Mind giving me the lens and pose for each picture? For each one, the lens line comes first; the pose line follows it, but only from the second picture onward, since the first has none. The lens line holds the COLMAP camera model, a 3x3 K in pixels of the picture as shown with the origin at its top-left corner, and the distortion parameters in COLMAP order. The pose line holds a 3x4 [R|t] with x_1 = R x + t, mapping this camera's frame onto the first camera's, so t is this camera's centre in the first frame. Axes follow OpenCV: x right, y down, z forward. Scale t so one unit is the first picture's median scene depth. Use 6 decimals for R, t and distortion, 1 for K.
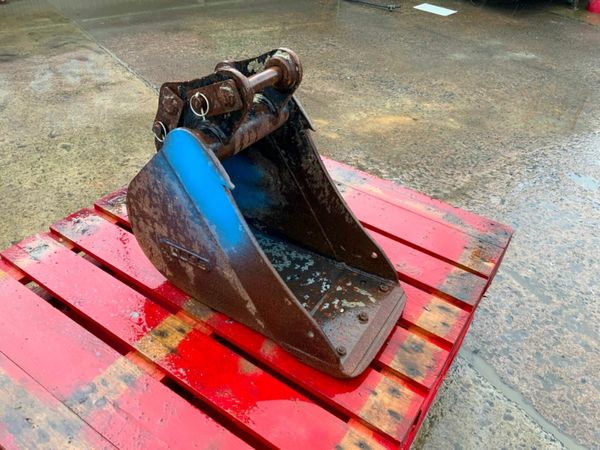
lens RADIAL K [[497.3, 0, 300.0], [0, 497.3, 225.0], [0, 0, 1]] dist [0.083272, -0.161564]
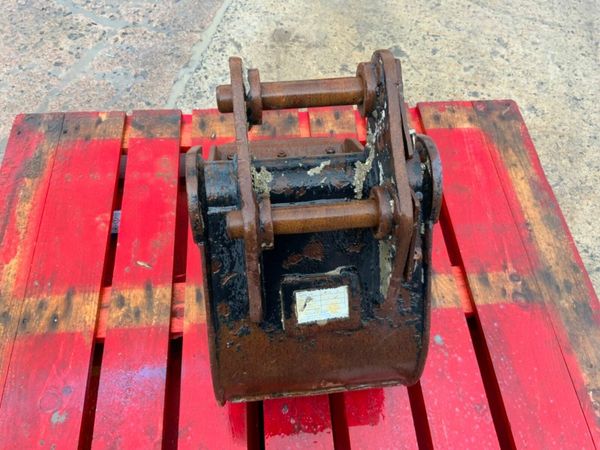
lens RADIAL K [[497.3, 0, 300.0], [0, 497.3, 225.0], [0, 0, 1]] dist [0.083272, -0.161564]
pose [[-0.616437, -0.717584, 0.324159, -0.335437], [0.404765, 0.064342, 0.912154, -0.734339], [-0.675404, 0.693494, 0.250790, 0.850031]]
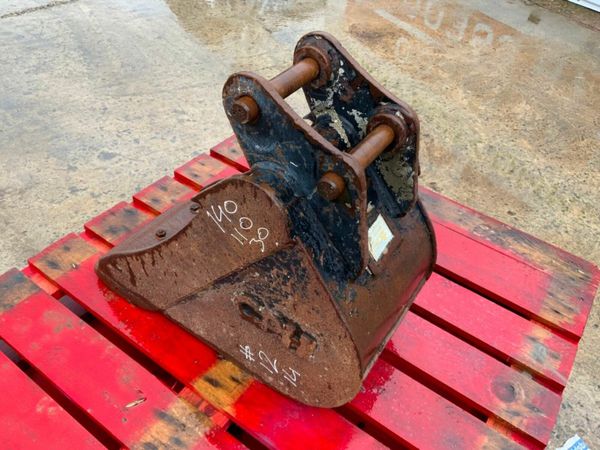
lens RADIAL K [[497.3, 0, 300.0], [0, 497.3, 225.0], [0, 0, 1]] dist [0.083272, -0.161564]
pose [[-0.986357, -0.135644, -0.093278, -0.050886], [-0.115578, 0.167119, 0.979139, -0.851513], [-0.117226, 0.976561, -0.180517, 1.170081]]
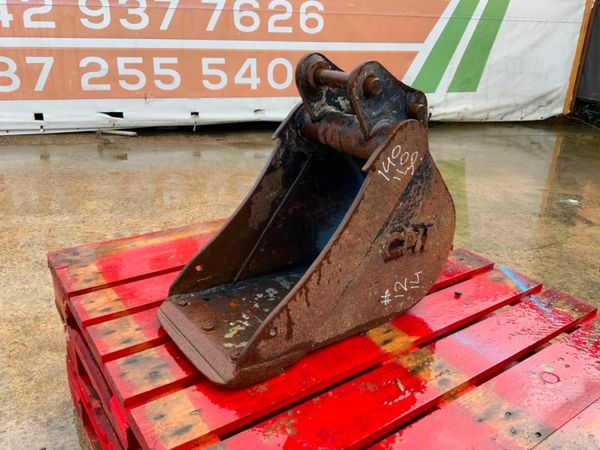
lens RADIAL K [[497.3, 0, 300.0], [0, 497.3, 225.0], [0, 0, 1]] dist [0.083272, -0.161564]
pose [[-0.362429, 0.265196, -0.893485, 0.841942], [-0.617911, 0.649315, 0.443370, -0.442444], [0.697733, 0.712784, -0.071463, 1.083483]]
